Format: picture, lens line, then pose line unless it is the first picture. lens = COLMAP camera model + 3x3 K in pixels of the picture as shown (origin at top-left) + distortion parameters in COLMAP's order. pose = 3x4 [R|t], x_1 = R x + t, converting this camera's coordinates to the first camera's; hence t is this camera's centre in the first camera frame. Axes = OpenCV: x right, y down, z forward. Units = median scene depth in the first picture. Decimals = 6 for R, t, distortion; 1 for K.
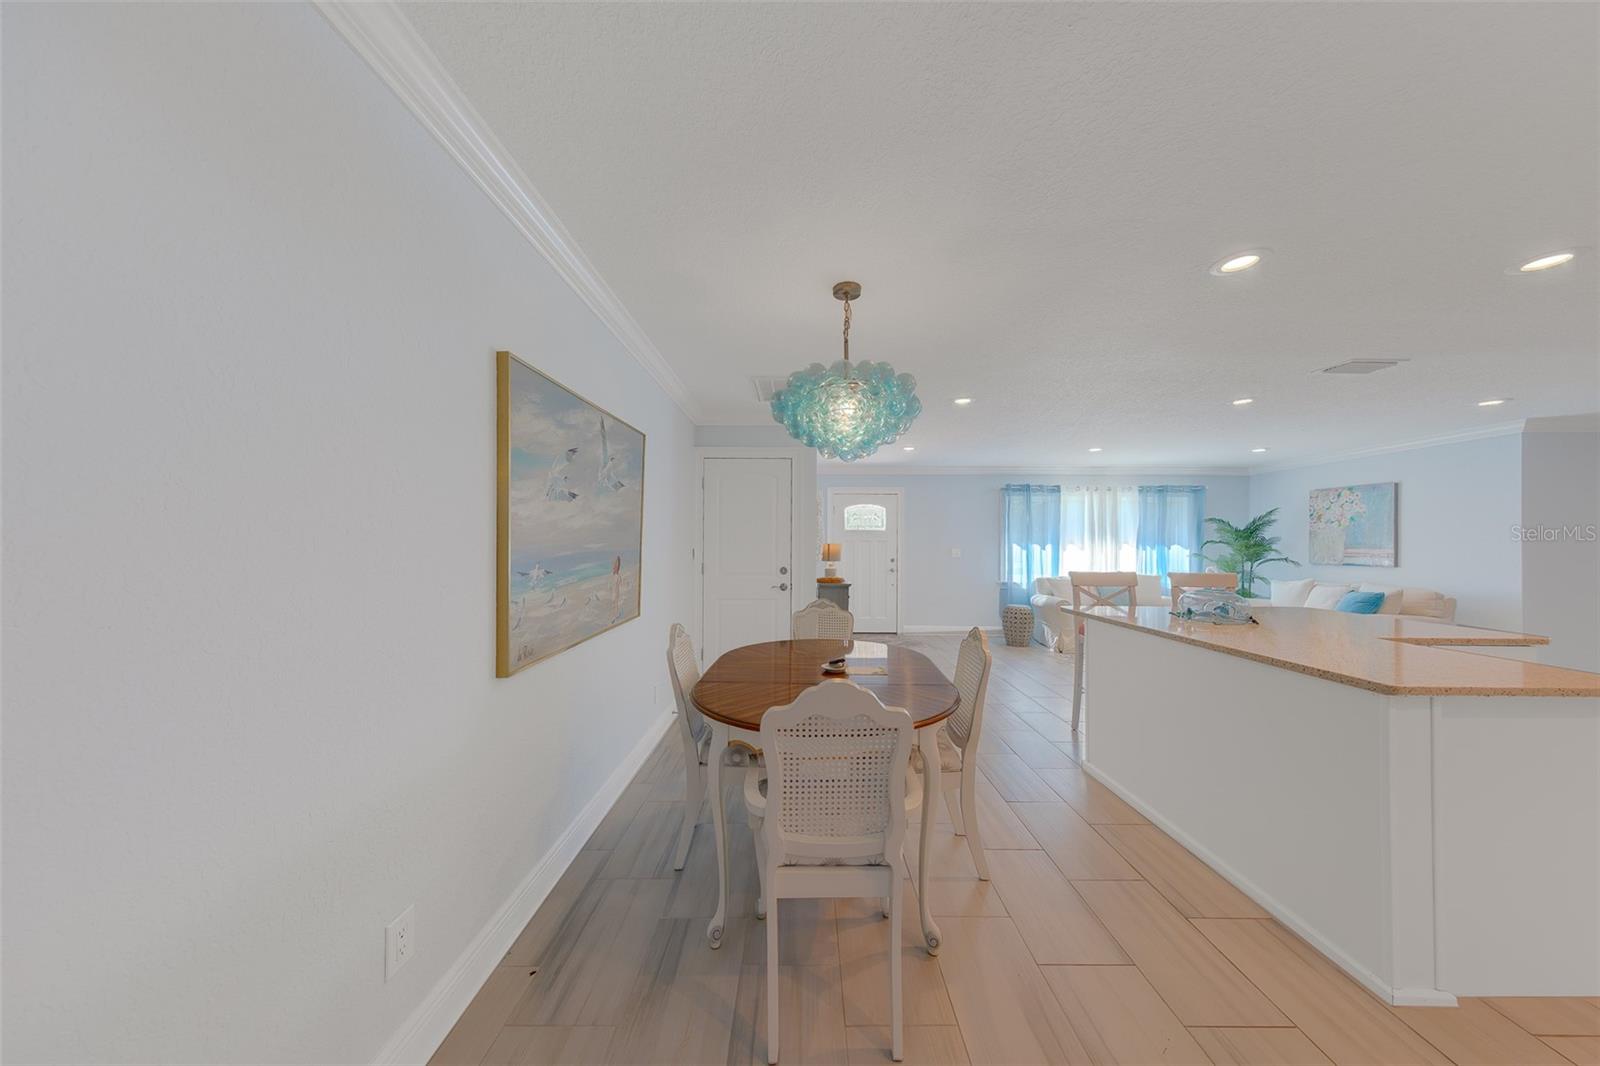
lens RADIAL K [[510.7, 0, 807.2], [0, 510.7, 539.6], [0, 0, 1]] dist [0.001170, 0.000081]
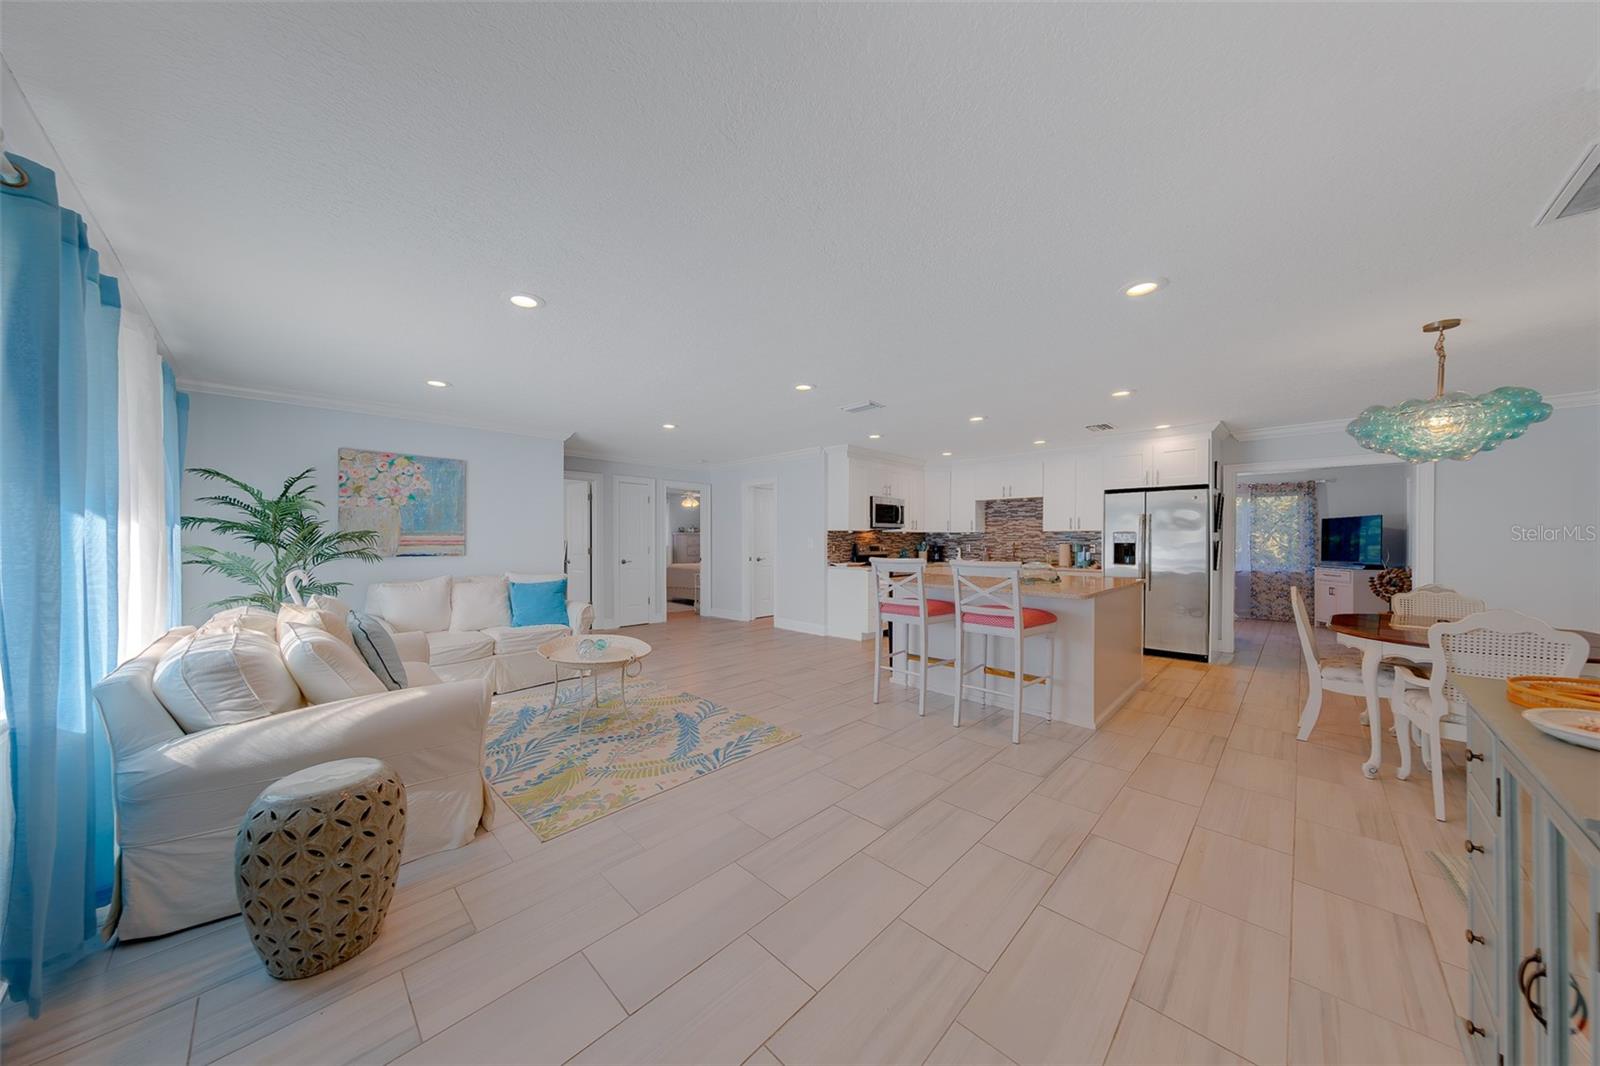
lens RADIAL K [[511.8, 0, 780.4], [0, 511.8, 546.3], [0, 0, 1]] dist [0.005876, -0.000021]
pose [[-0.694347, -0.017141, 0.719436, 0.113276], [-0.012935, 0.999852, 0.011339, 0.019895], [-0.719524, -0.001432, -0.694466, 1.201912]]
